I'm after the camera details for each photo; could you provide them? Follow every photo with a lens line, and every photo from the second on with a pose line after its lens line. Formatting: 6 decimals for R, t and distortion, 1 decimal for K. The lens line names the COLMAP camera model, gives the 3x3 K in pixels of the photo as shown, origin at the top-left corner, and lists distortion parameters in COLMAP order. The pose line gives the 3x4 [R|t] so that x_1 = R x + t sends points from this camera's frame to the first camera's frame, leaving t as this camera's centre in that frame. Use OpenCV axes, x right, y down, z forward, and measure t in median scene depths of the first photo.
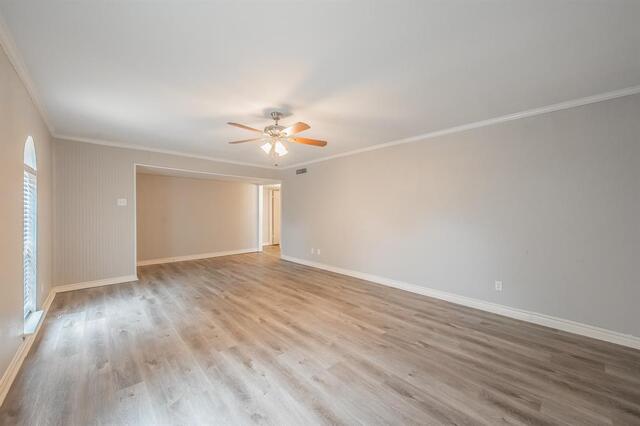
lens RADIAL K [[240.9, 0, 319.0], [0, 240.9, 208.7], [0, 0, 1]] dist [-0.000636, -0.000038]
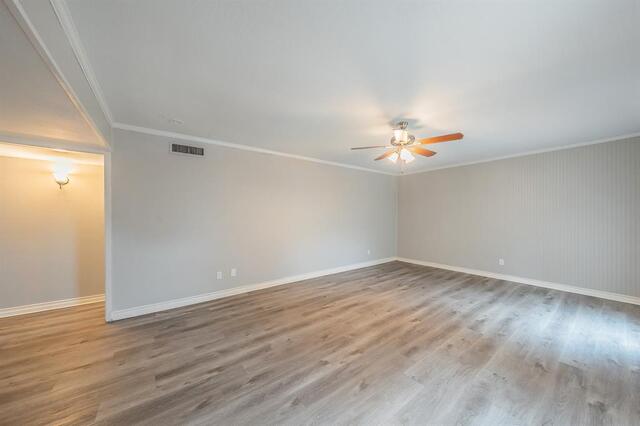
lens RADIAL K [[222.9, 0, 313.5], [0, 222.9, 217.7], [0, 0, 1]] dist [0.002199, 0.000424]
pose [[0.111560, -0.014019, 0.993659, -1.243712], [-0.008150, 0.999854, 0.015021, 0.002700], [-0.993724, -0.009774, 0.111429, 1.330819]]
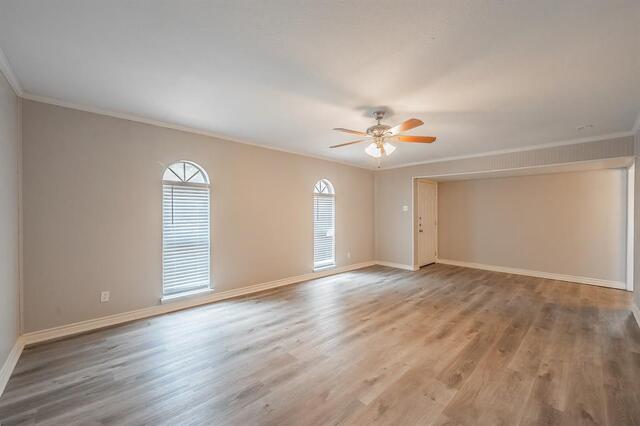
lens RADIAL K [[249.9, 0, 318.8], [0, 249.9, 212.5], [0, 0, 1]] dist [-0.000999, 0.000130]
pose [[0.015922, -0.006999, -0.999849, 0.845267], [0.005944, 0.999958, -0.006905, 0.002610], [0.999856, -0.005834, 0.015963, 0.774913]]
